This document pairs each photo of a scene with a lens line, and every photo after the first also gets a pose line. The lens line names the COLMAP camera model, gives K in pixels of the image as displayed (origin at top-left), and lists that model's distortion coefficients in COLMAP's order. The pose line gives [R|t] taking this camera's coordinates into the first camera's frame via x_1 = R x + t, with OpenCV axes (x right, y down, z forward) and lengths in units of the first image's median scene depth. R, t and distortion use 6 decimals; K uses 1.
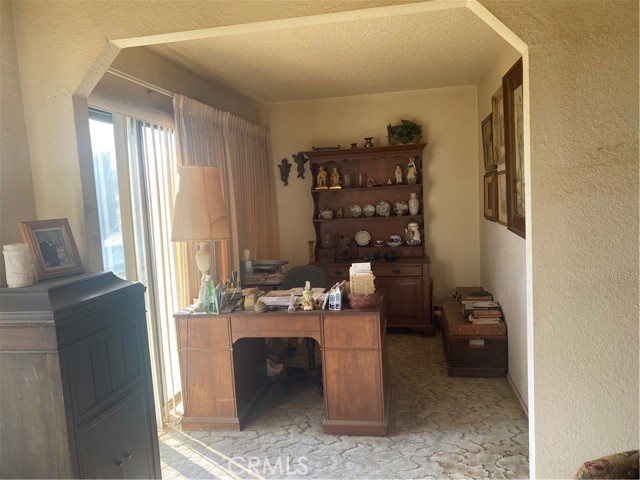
lens RADIAL K [[486.0, 0, 319.0], [0, 486.0, 241.7], [0, 0, 1]] dist [0.021060, -0.006172]
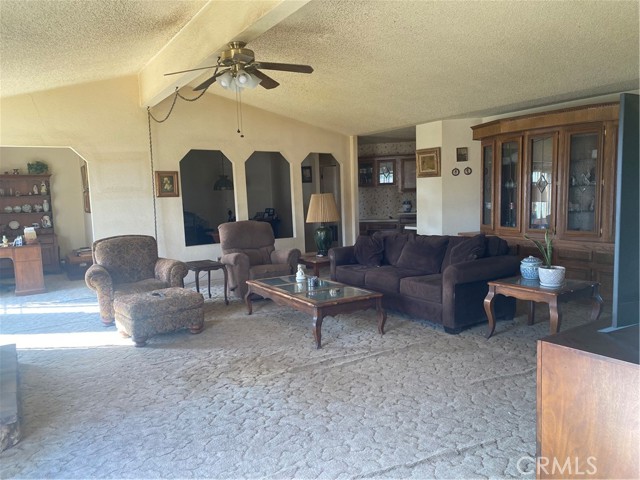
lens RADIAL K [[486.0, 0, 320.6], [0, 486.0, 244.2], [0, 0, 1]] dist [0.021060, -0.006172]
pose [[0.737689, -0.046824, 0.673515, -0.301887], [0.056463, 0.998376, 0.007565, 0.116722], [-0.672775, 0.032448, 0.739135, -1.106788]]
